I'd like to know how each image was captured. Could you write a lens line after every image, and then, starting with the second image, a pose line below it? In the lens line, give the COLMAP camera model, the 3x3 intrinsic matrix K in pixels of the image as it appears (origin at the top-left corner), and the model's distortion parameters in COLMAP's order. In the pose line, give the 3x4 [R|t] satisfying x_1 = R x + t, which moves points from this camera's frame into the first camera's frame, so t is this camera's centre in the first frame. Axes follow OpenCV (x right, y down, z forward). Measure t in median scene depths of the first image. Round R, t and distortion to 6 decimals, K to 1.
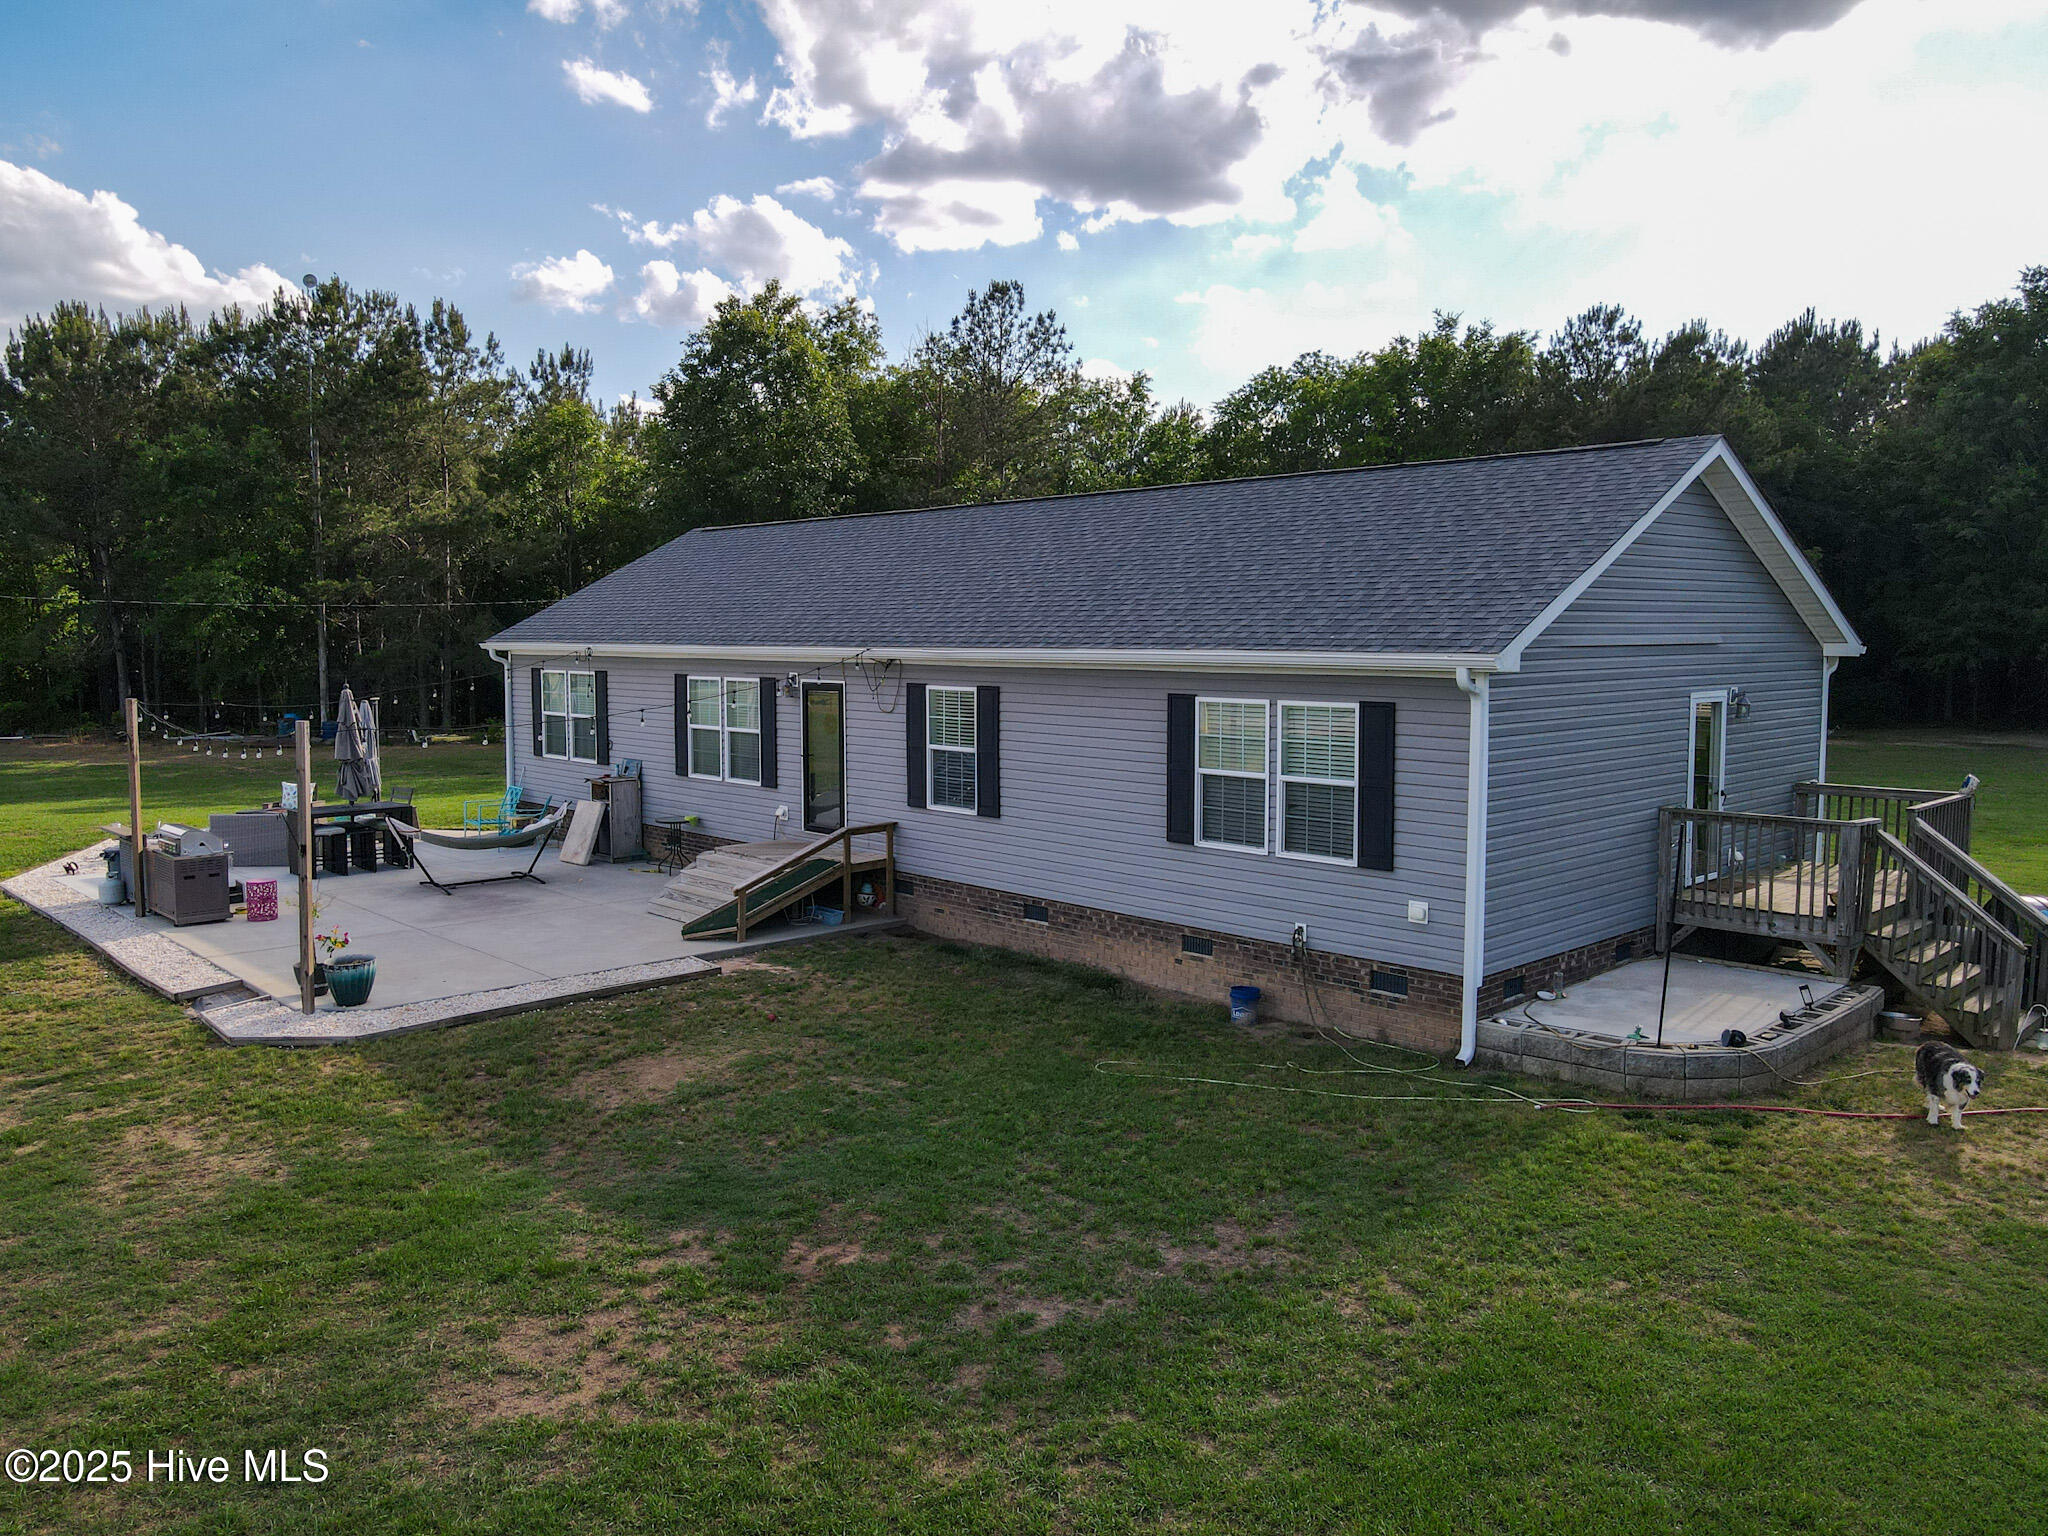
lens RADIAL K [[1510.2, 0, 1015.1], [0, 1510.2, 765.5], [0, 0, 1]] dist [-0.009378, 0.003610]
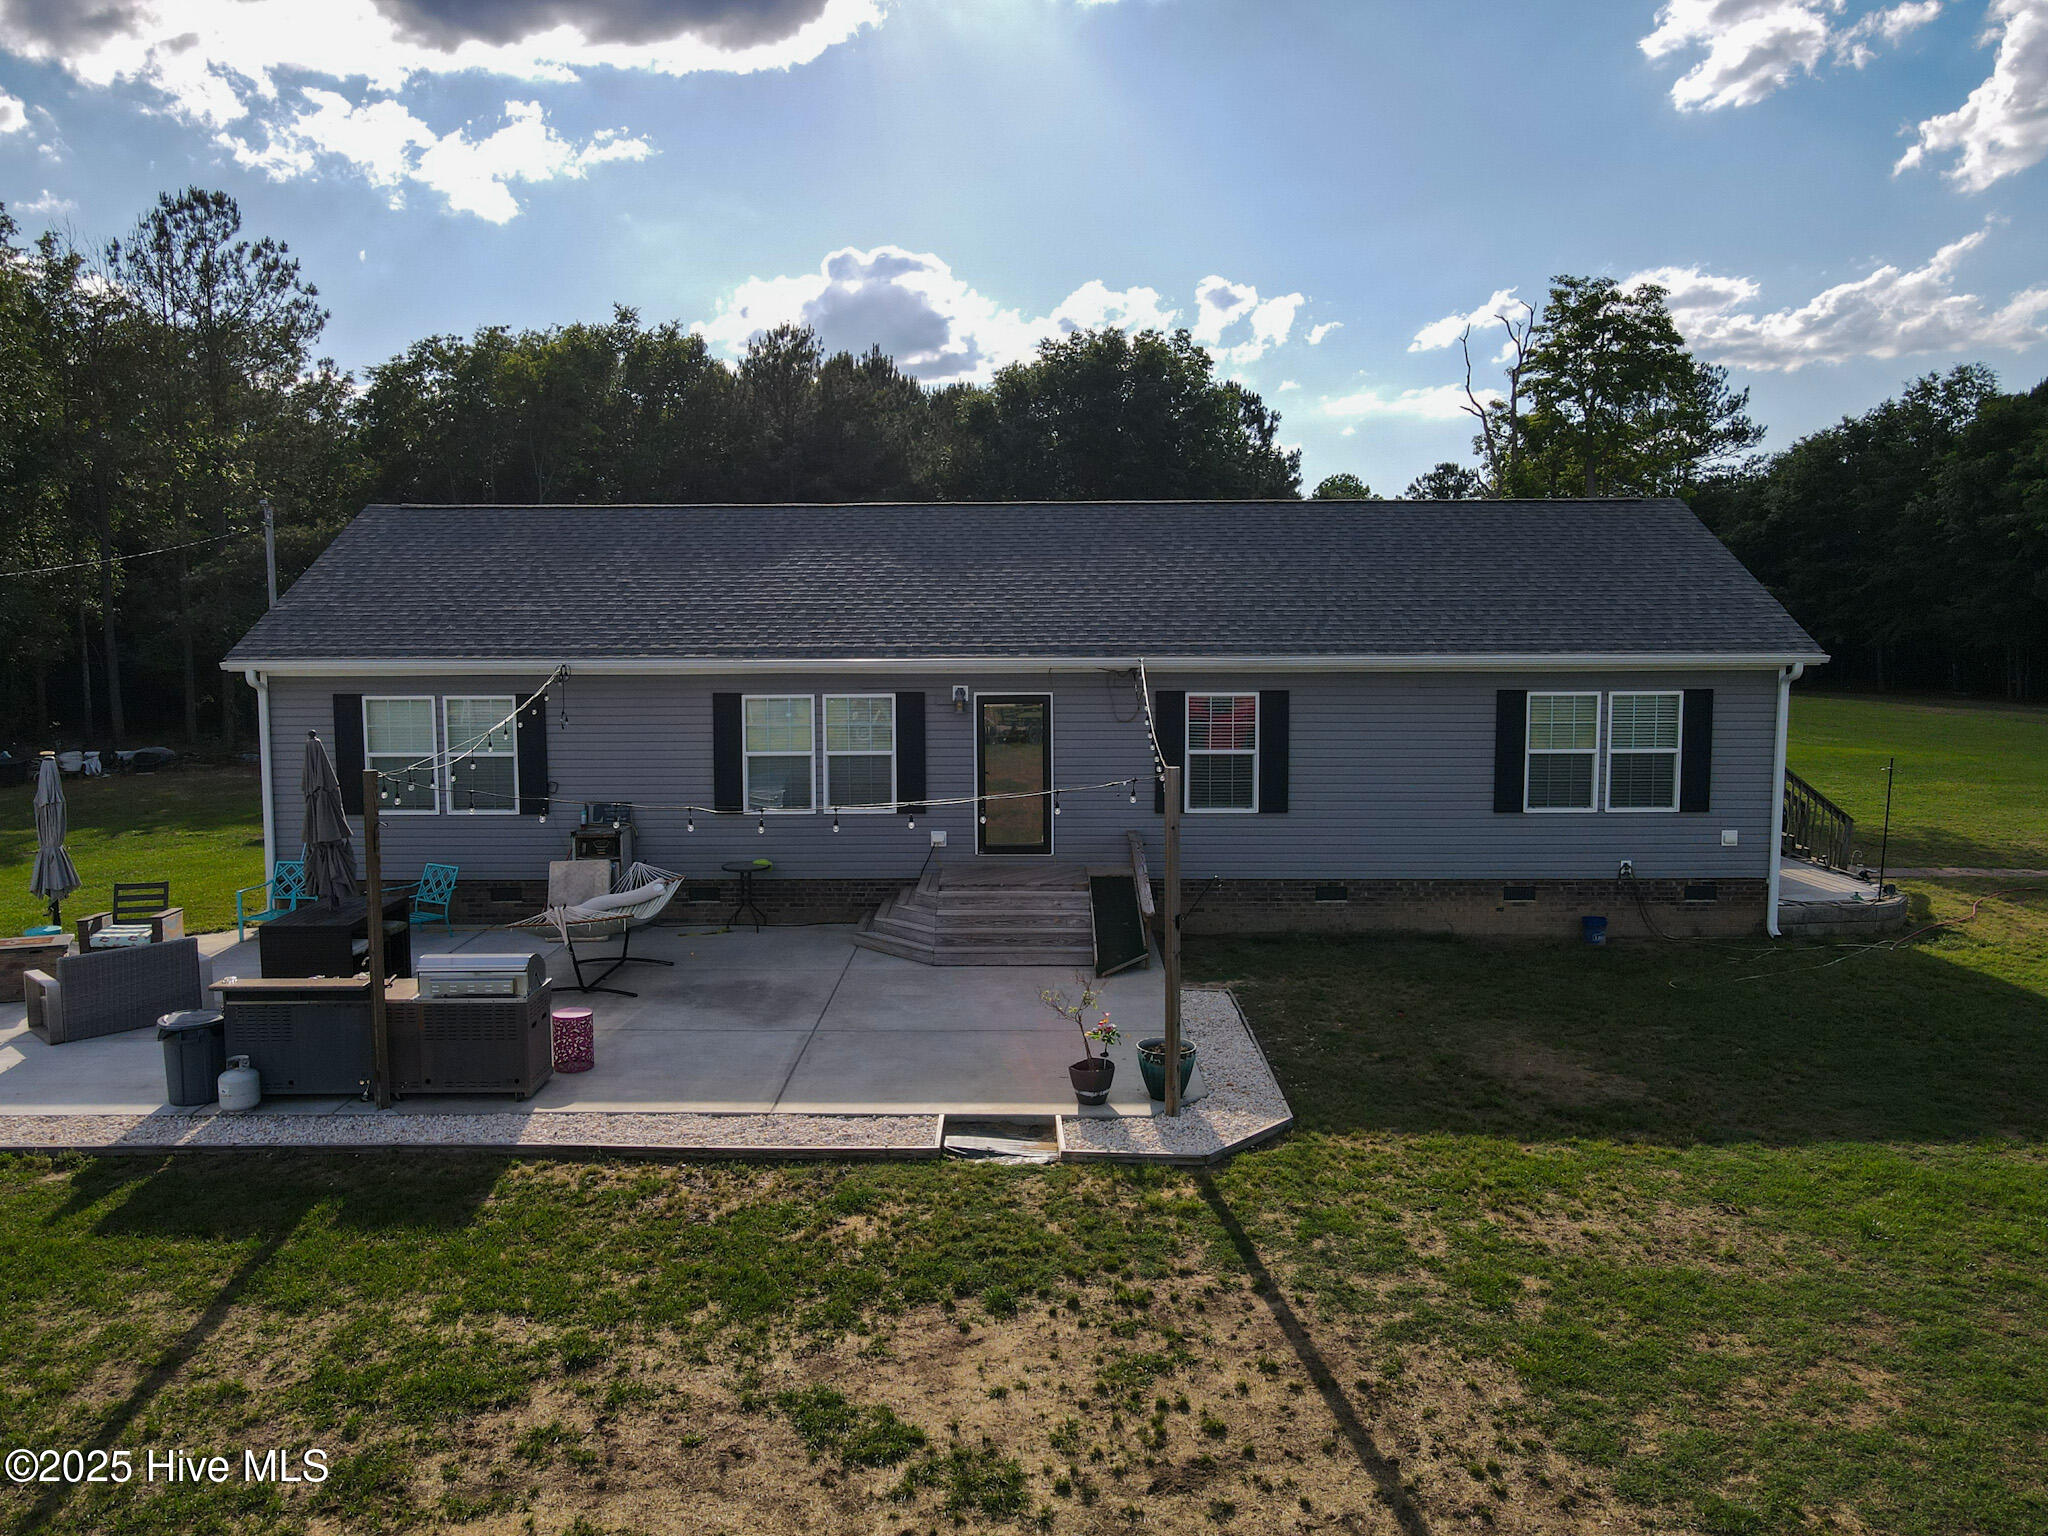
lens RADIAL K [[1510.2, 0, 1014.0], [0, 1510.2, 763.8], [0, 0, 1]] dist [-0.009378, 0.003610]
pose [[0.696841, -0.082678, 0.712444, -1.049692], [0.070481, 0.996420, 0.046696, -0.073938], [-0.713754, 0.017674, 0.700173, 0.437215]]
